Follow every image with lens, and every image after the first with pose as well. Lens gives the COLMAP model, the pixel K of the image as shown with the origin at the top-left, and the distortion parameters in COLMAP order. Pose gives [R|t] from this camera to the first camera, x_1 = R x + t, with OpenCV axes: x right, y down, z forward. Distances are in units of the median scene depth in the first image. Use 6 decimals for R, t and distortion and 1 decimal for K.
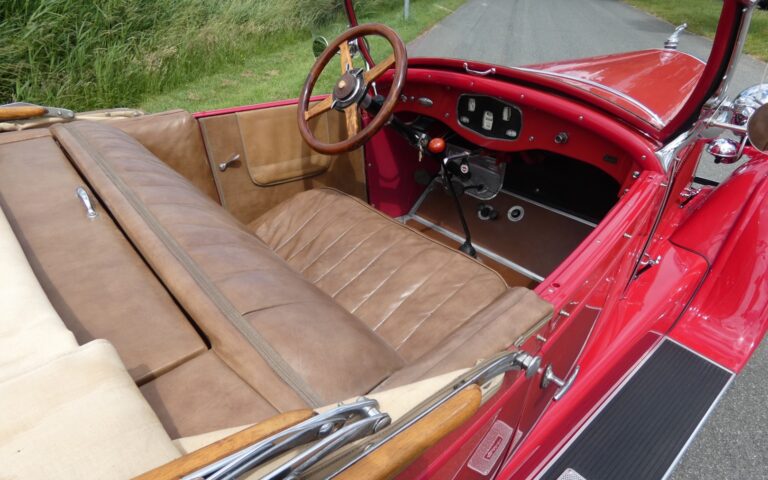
lens RADIAL K [[467.1, 0, 384.0], [0, 467.1, 240.0], [0, 0, 1]] dist [0.008487, -0.002803]
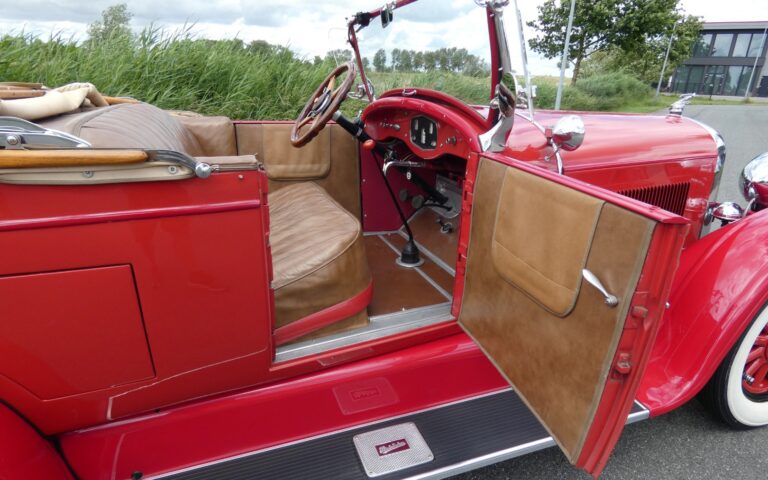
lens RADIAL K [[467.1, 0, 384.0], [0, 467.1, 240.0], [0, 0, 1]] dist [0.008487, -0.002803]
pose [[0.935659, 0.135334, -0.325925, 0.551595], [-0.201011, 0.963466, -0.176998, 0.248189], [0.290064, 0.231124, 0.928679, -0.125163]]
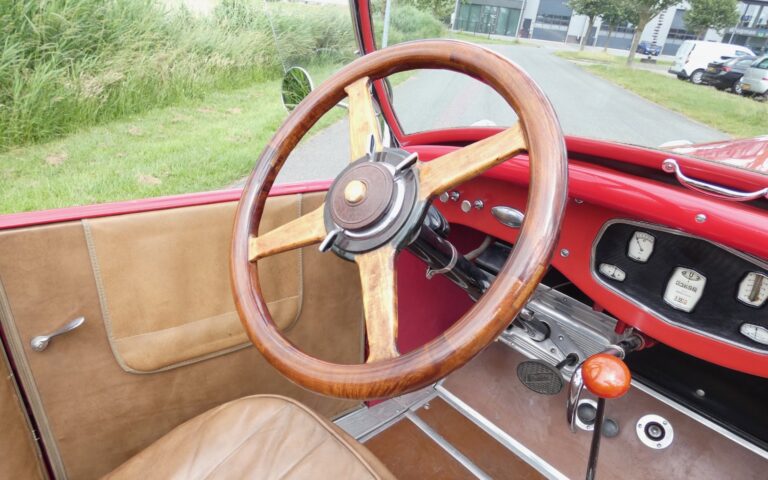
lens RADIAL K [[461.0, 0, 384.0], [0, 461.0, 240.0], [0, 0, 1]] dist [-0.000985, -0.001234]
pose [[0.994128, 0.062276, 0.088498, -0.087842], [-0.054401, 0.994566, -0.088769, -0.240131], [-0.093546, 0.083433, 0.992113, 0.586512]]
